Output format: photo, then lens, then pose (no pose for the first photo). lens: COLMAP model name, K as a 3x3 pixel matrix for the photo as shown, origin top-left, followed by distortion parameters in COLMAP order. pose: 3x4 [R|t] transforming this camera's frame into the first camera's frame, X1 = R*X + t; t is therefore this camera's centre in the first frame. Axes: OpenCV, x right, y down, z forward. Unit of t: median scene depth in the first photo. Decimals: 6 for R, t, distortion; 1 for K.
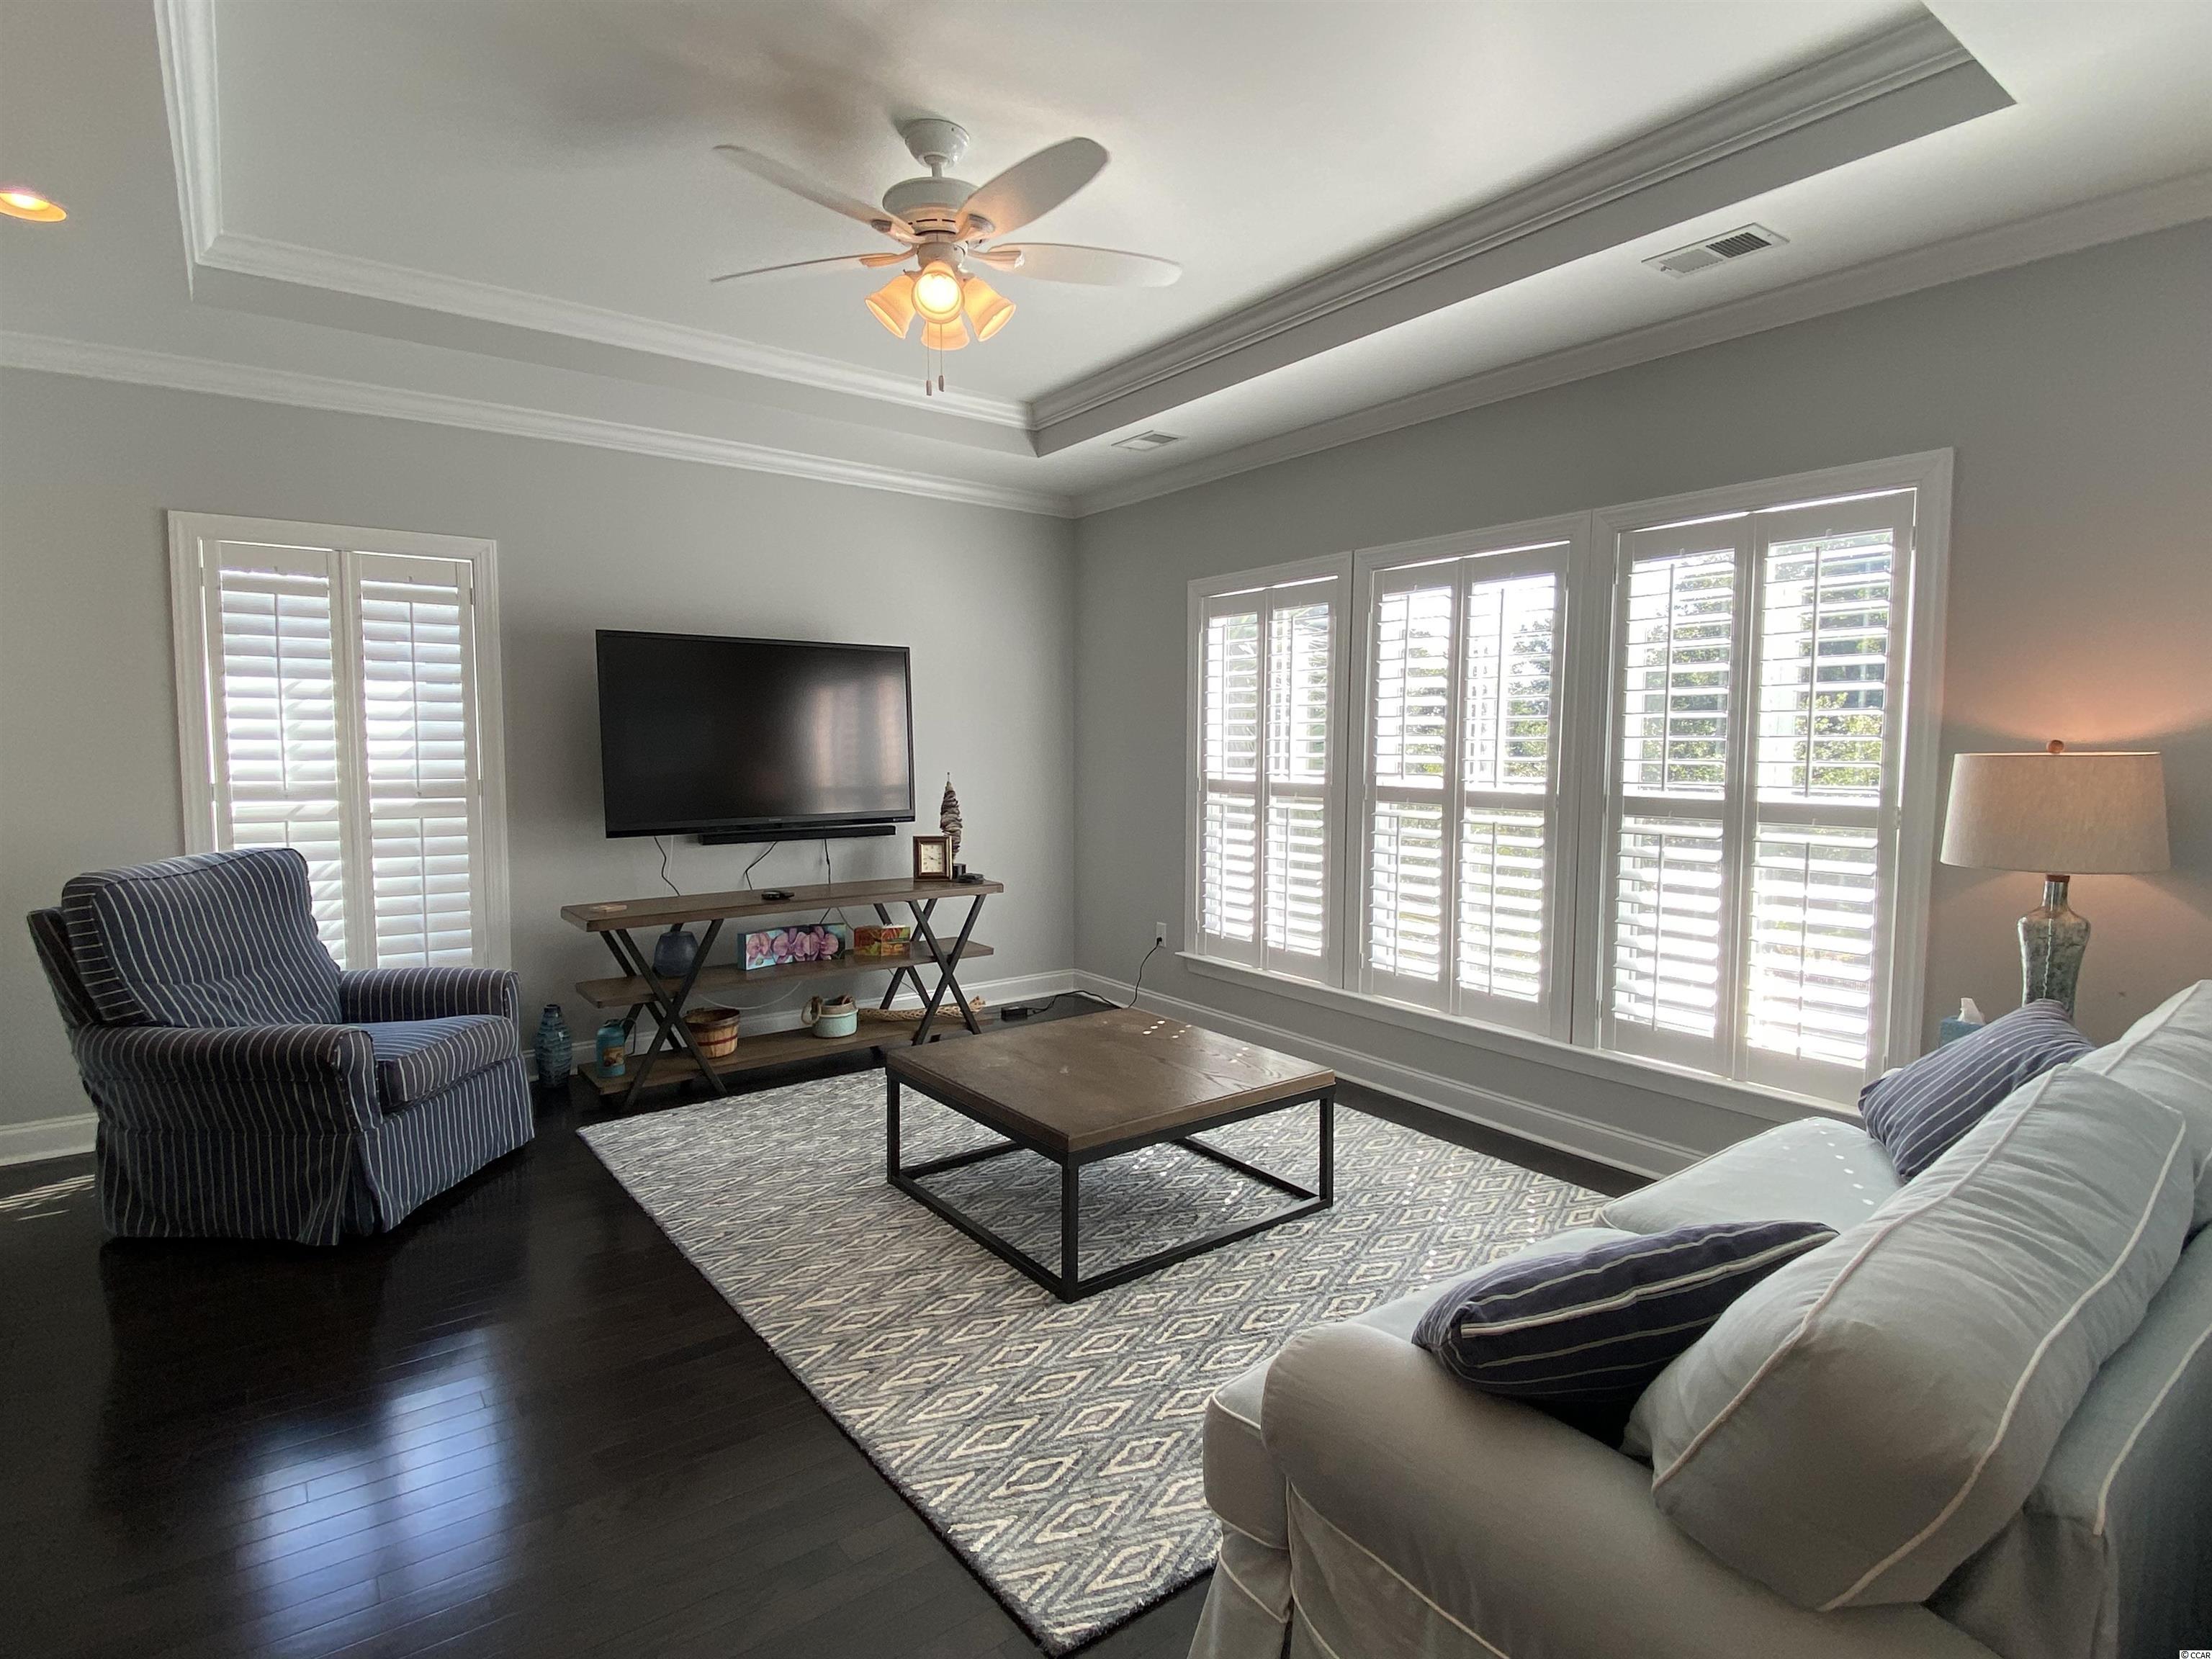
lens RADIAL K [[1131.6, 0, 1103.1], [0, 1131.6, 833.0], [0, 0, 1]] dist [0.017052, -0.015071]
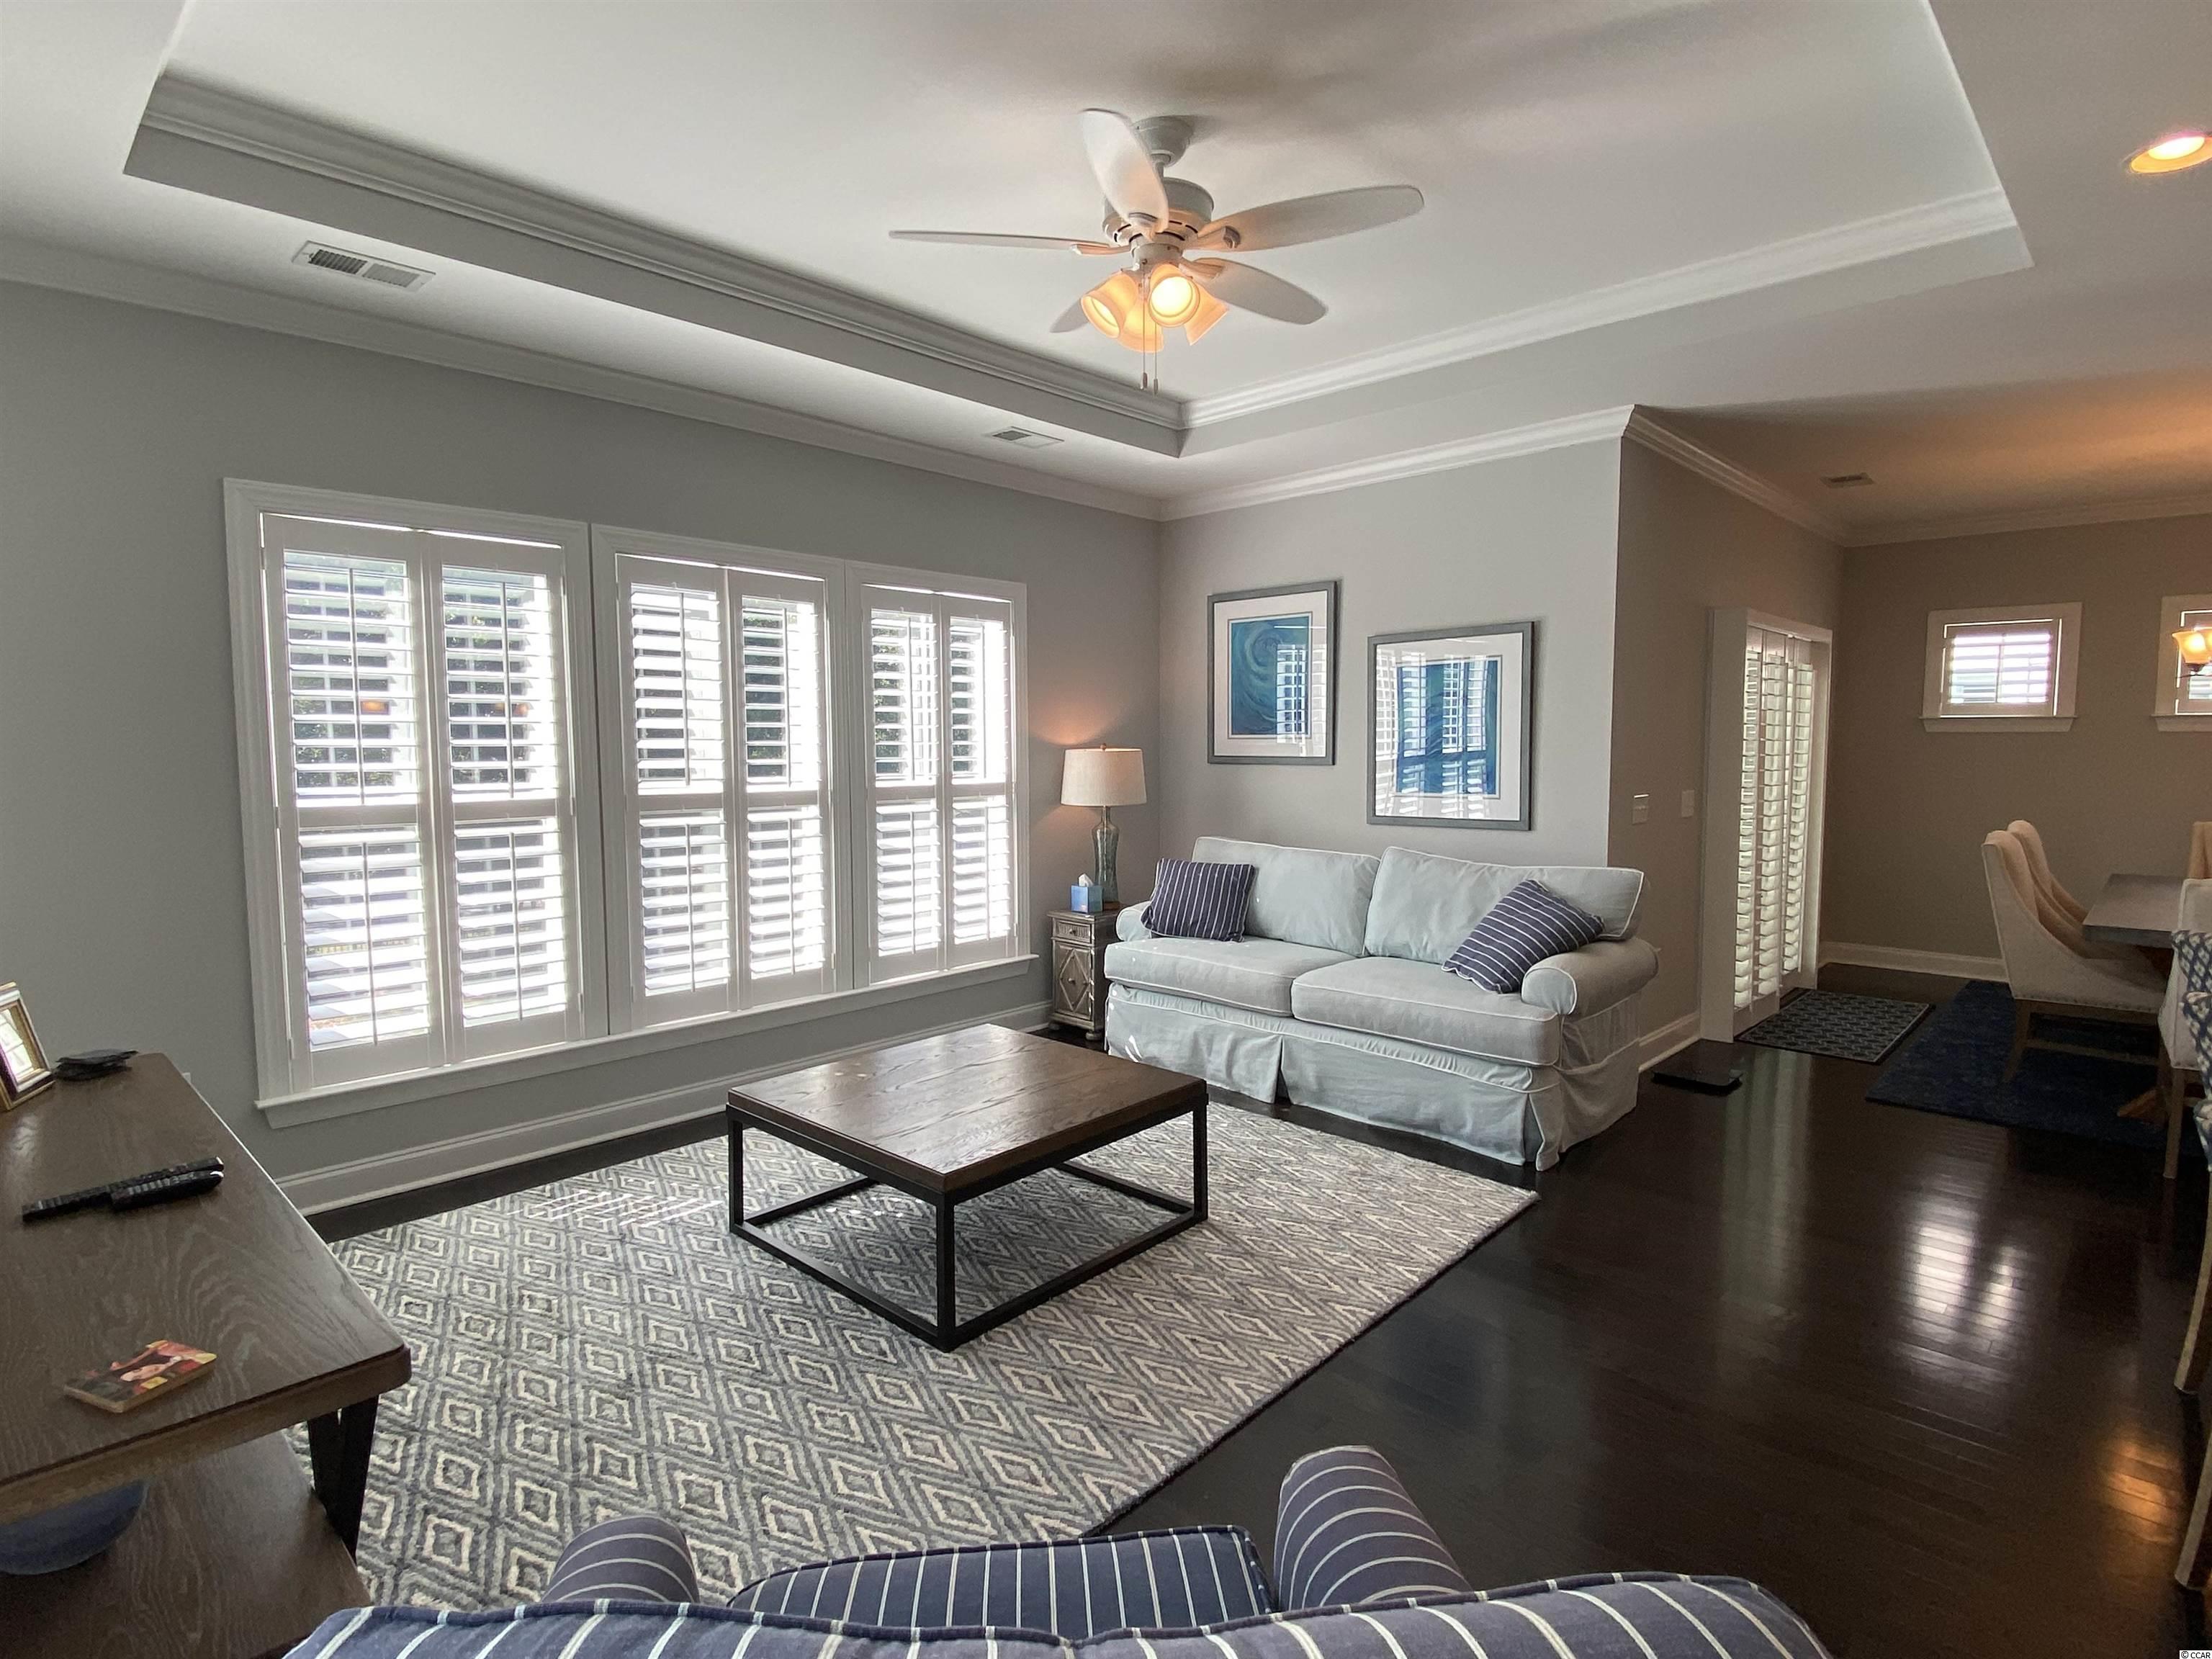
lens RADIAL K [[1131.6, 0, 1132.9], [0, 1131.6, 838.0], [0, 0, 1]] dist [0.017052, -0.015071]
pose [[-0.181282, -0.089216, 0.979376, -0.866679], [0.074566, 0.991763, 0.104147, -0.087894], [-0.980600, 0.091908, -0.173137, 0.936554]]
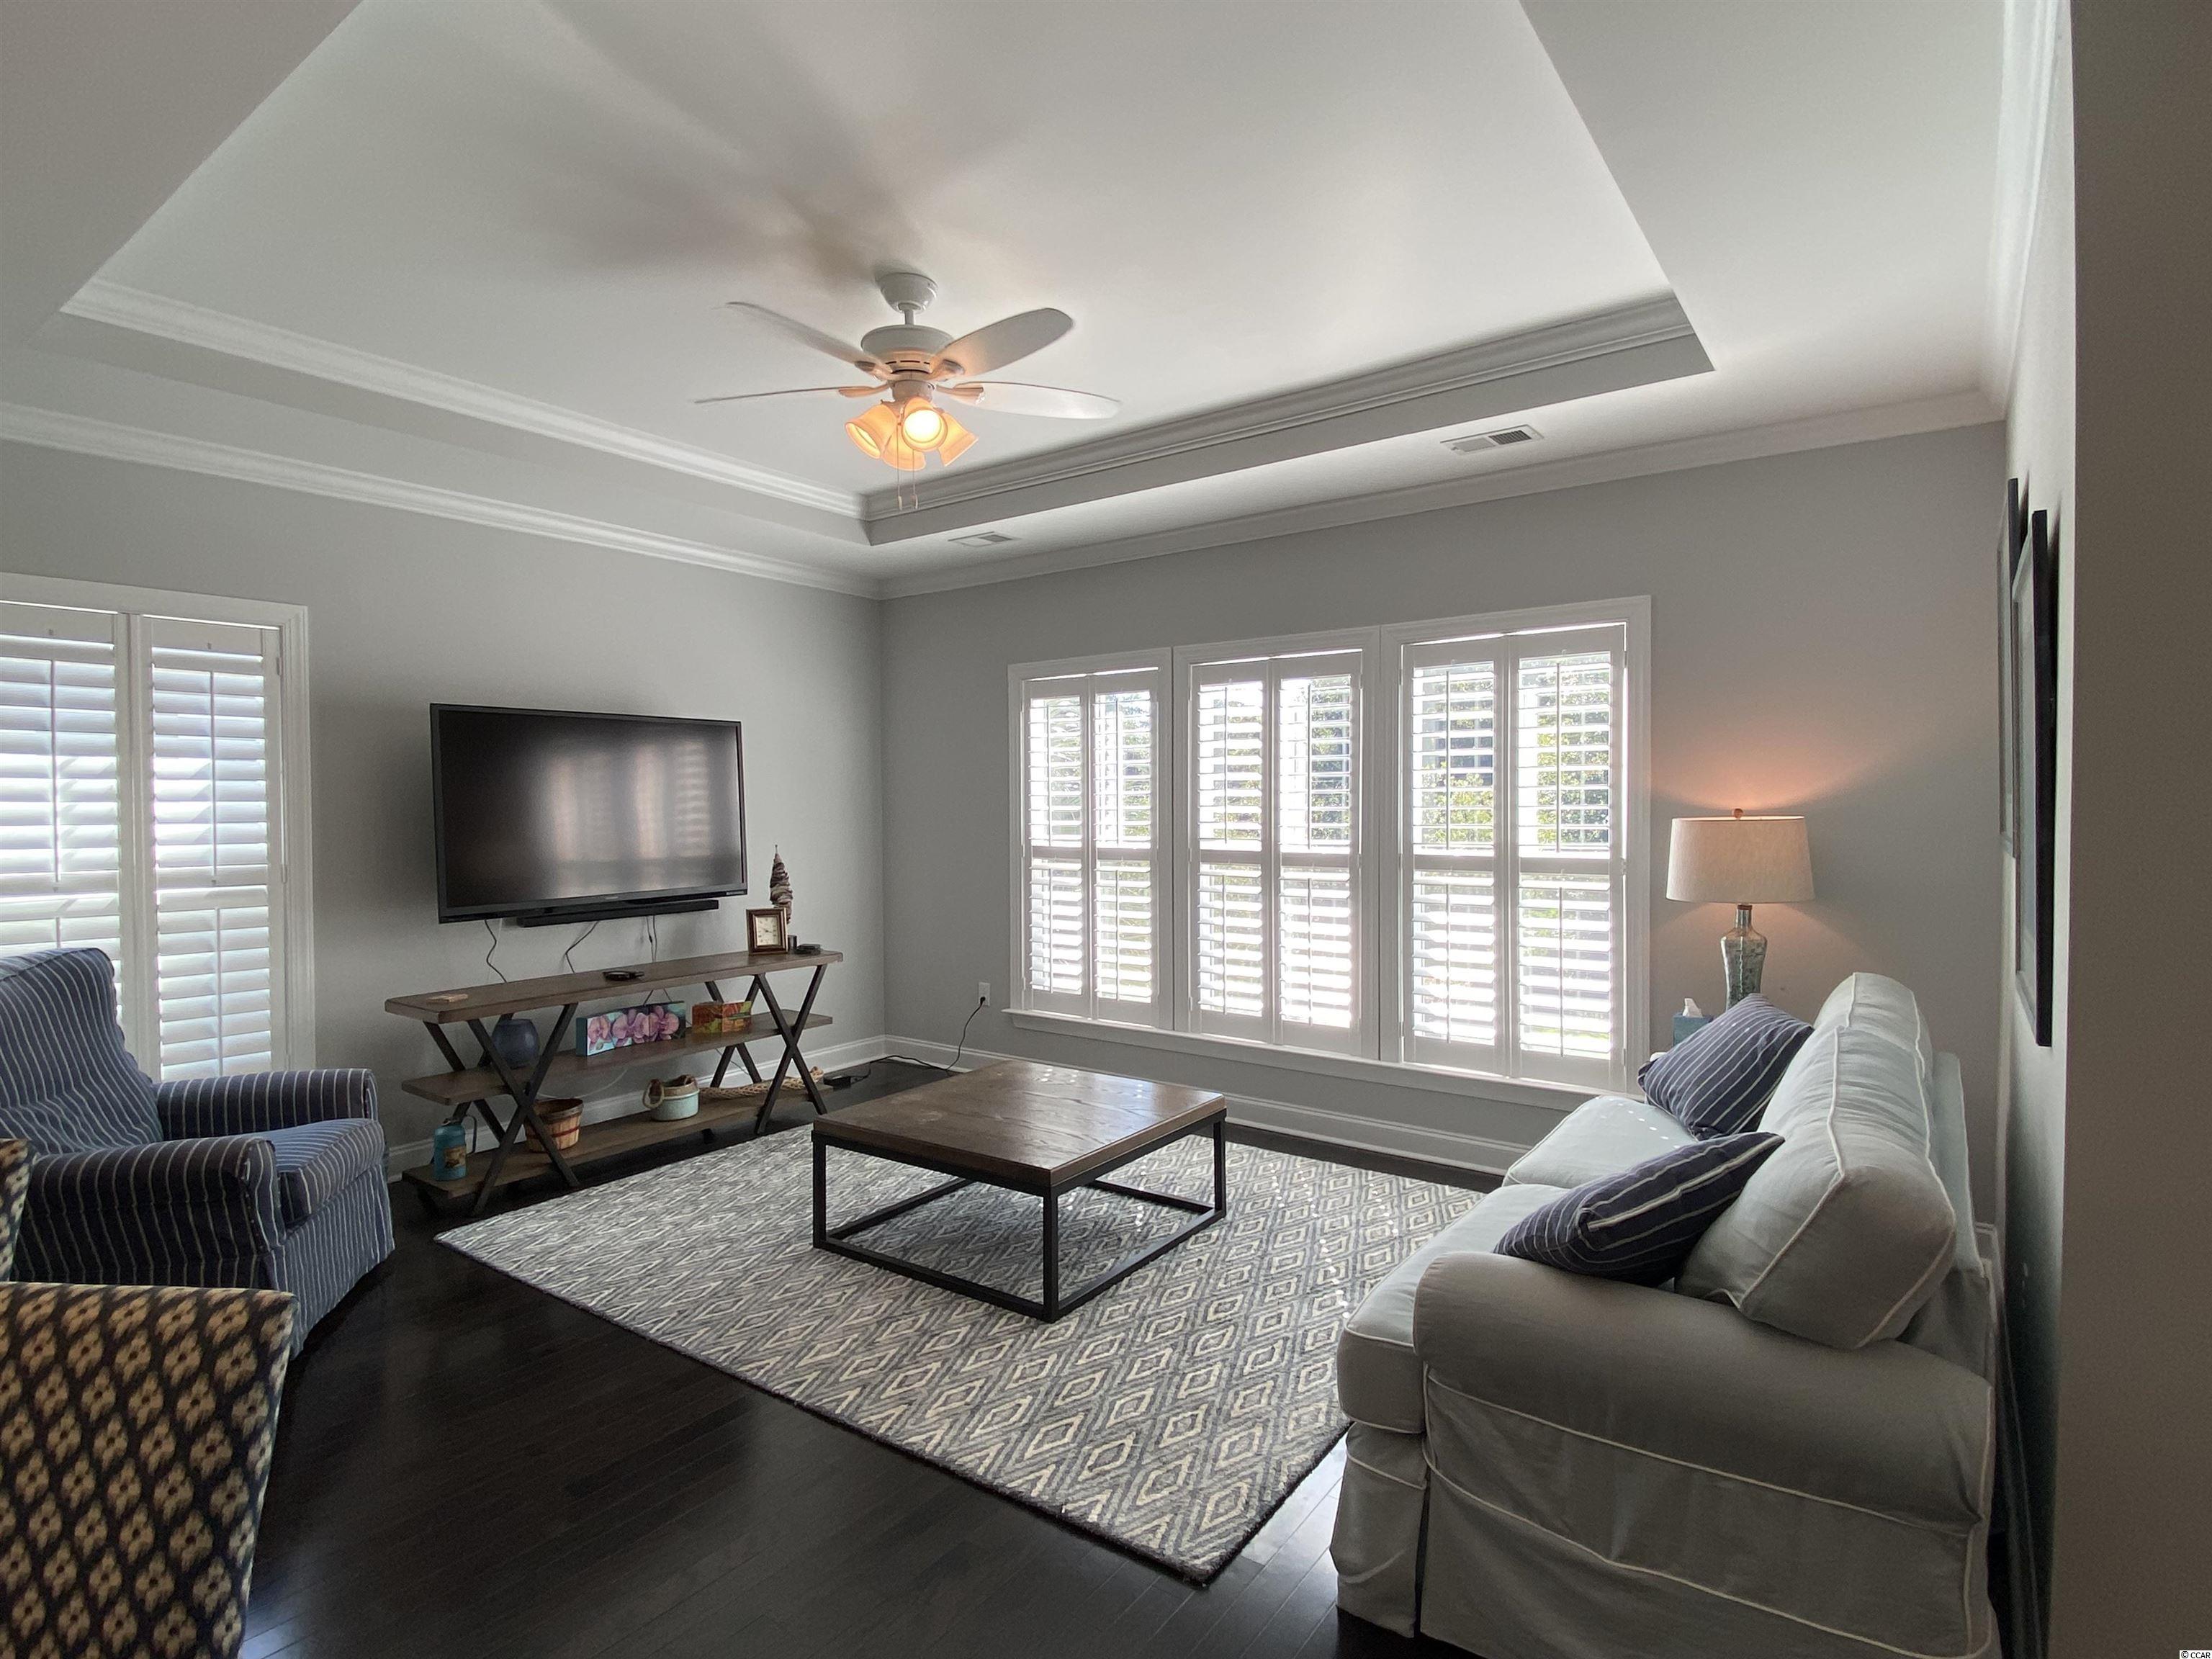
lens RADIAL K [[1131.6, 0, 1104.4], [0, 1131.6, 831.9], [0, 0, 1]] dist [0.017052, -0.015071]
pose [[0.956141, -0.017197, 0.292402, -0.223277], [0.033676, 0.998109, -0.051418, -0.004924], [-0.290965, 0.059009, 0.954912, -0.078570]]
